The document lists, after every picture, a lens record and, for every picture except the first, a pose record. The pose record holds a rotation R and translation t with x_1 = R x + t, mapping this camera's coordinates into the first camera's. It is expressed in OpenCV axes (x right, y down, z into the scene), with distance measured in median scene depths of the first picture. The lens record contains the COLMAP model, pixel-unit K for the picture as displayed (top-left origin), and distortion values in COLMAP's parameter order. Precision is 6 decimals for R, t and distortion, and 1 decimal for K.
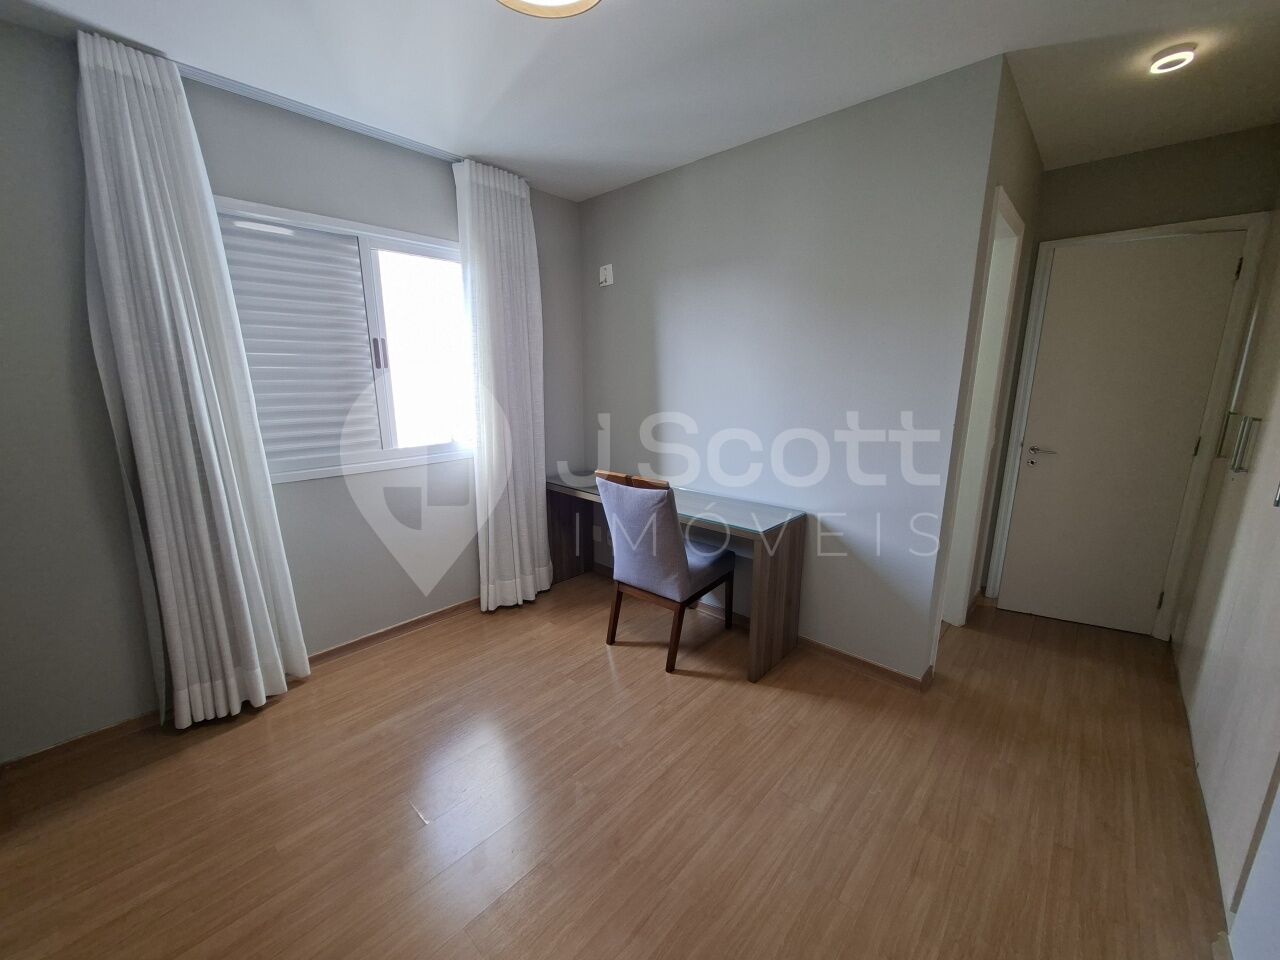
lens RADIAL K [[503.2, 0, 639.7], [0, 503.2, 484.9], [0, 0, 1]] dist [-0.002540, -0.000163]
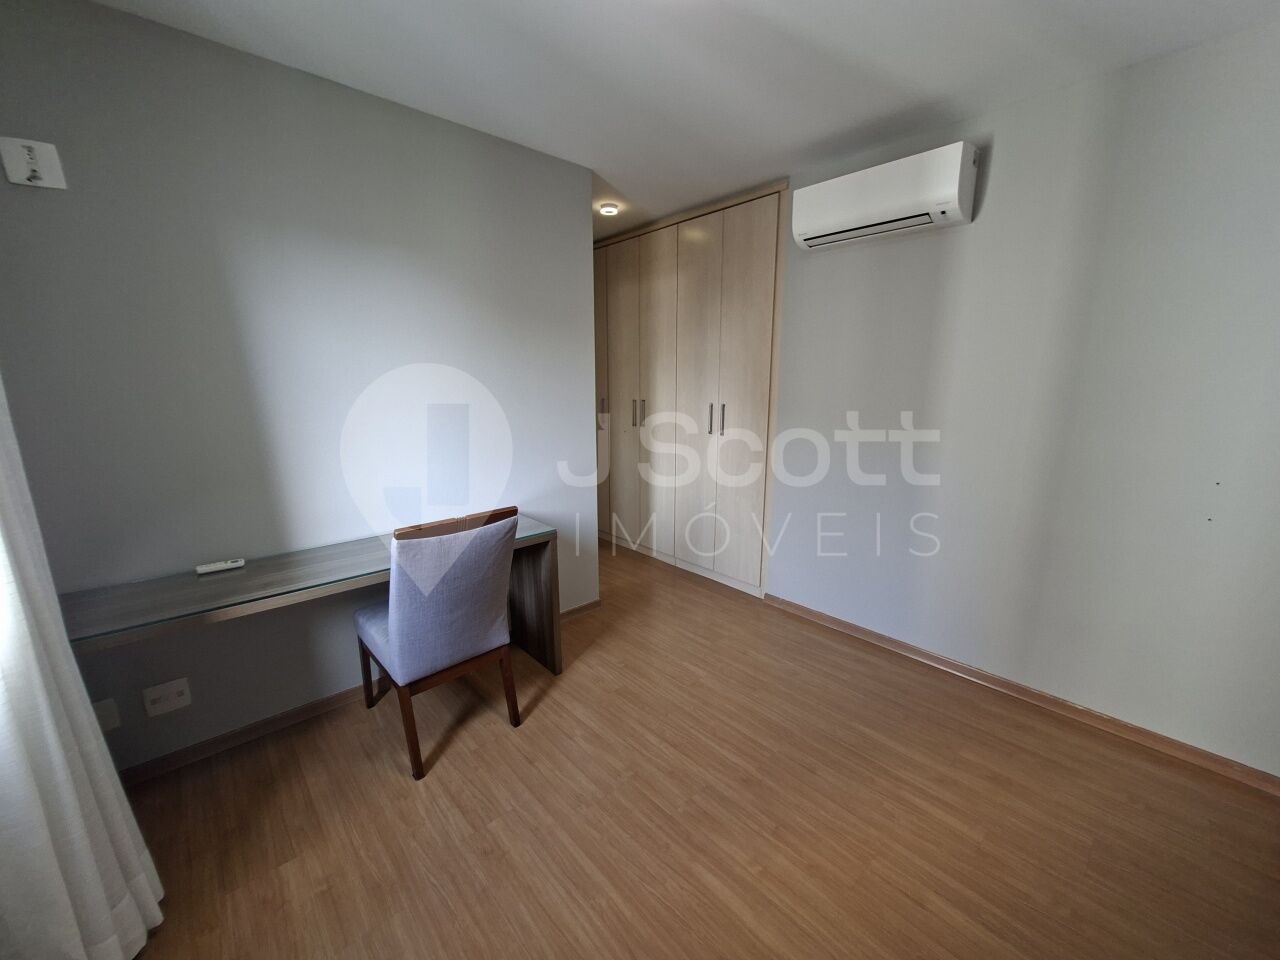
lens RADIAL K [[503.2, 0, 639.7], [0, 503.2, 484.9], [0, 0, 1]] dist [-0.002540, -0.000163]
pose [[0.092547, -0.206909, 0.973973, -0.756808], [0.211759, 0.959884, 0.183795, -0.153851], [-0.972930, 0.189237, 0.132649, 0.676323]]
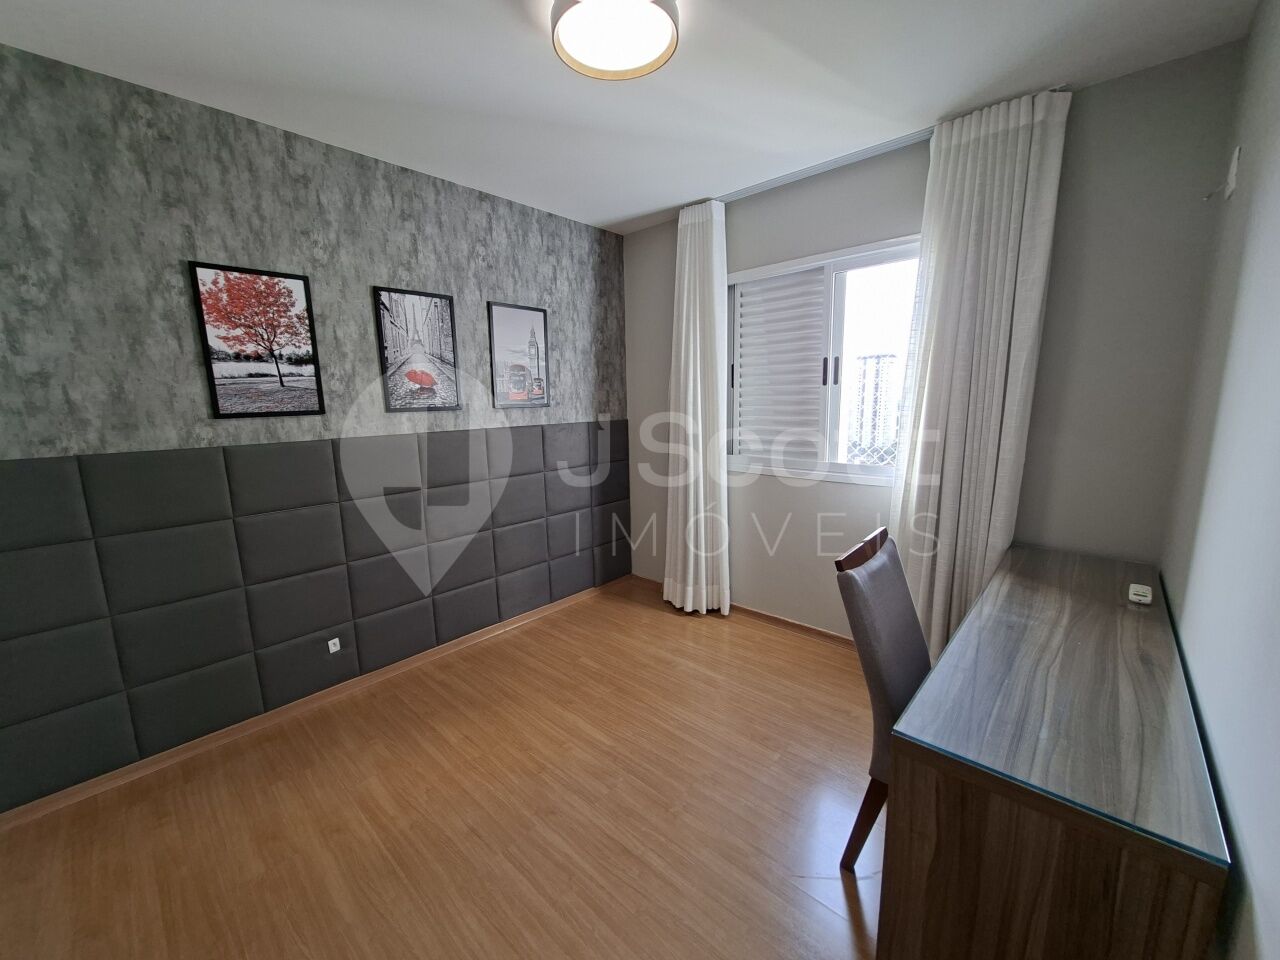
lens RADIAL K [[503.2, 0, 639.7], [0, 503.2, 484.9], [0, 0, 1]] dist [-0.002540, -0.000163]
pose [[-0.000921, 0.175302, -0.984514, 0.655043], [-0.195912, 0.965405, 0.172083, -0.155615], [0.980621, 0.193037, 0.033455, 0.718980]]
